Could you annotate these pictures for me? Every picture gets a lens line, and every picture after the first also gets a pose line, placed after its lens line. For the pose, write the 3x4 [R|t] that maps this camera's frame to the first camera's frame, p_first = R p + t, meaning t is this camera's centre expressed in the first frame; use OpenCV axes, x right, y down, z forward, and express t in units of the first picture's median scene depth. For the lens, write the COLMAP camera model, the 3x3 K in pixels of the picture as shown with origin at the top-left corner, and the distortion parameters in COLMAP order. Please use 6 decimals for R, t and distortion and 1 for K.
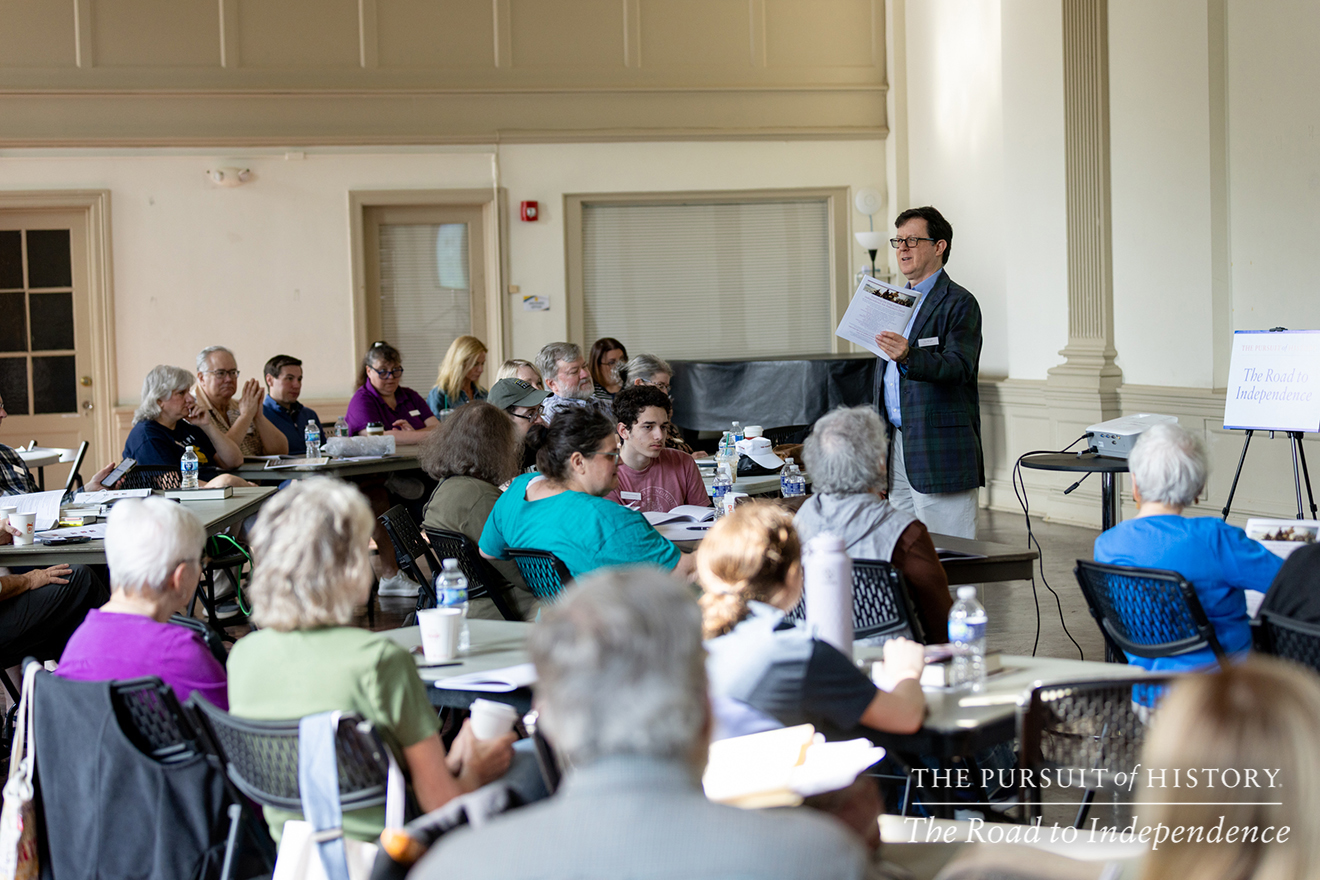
lens RADIAL K [[2688.4, 0, 657.5], [0, 2688.4, 439.3], [0, 0, 1]] dist [0.004777, 0.000000]
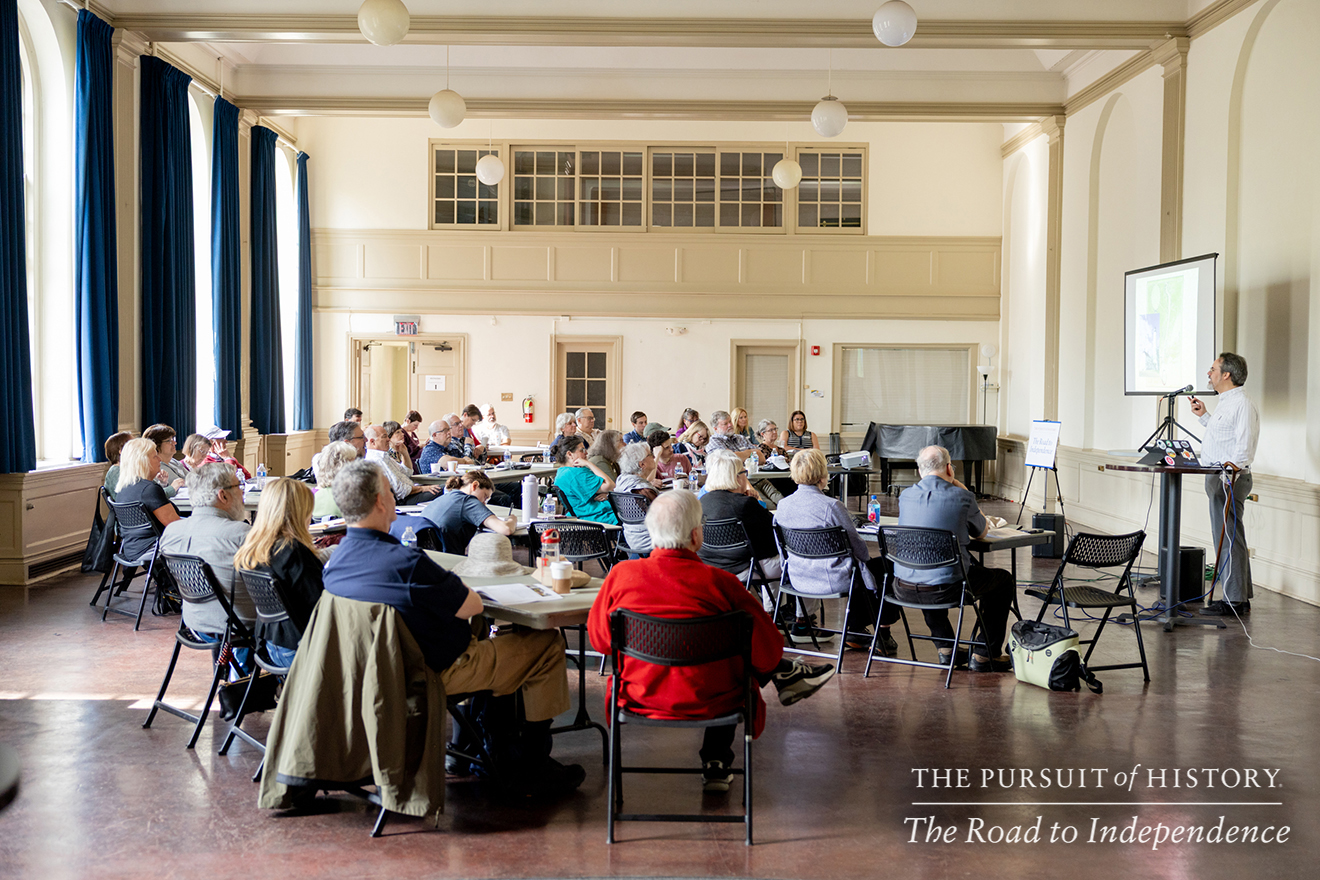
lens RADIAL K [[1513.4, 0, 667.7], [0, 1513.4, 439.4], [0, 0, 1]] dist [-0.019438, 0.000000]
pose [[0.941967, 0.051326, -0.331758, 0.255056], [-0.056436, 0.998389, -0.005781, -0.000759], [0.330927, 0.024169, 0.943347, -0.180908]]
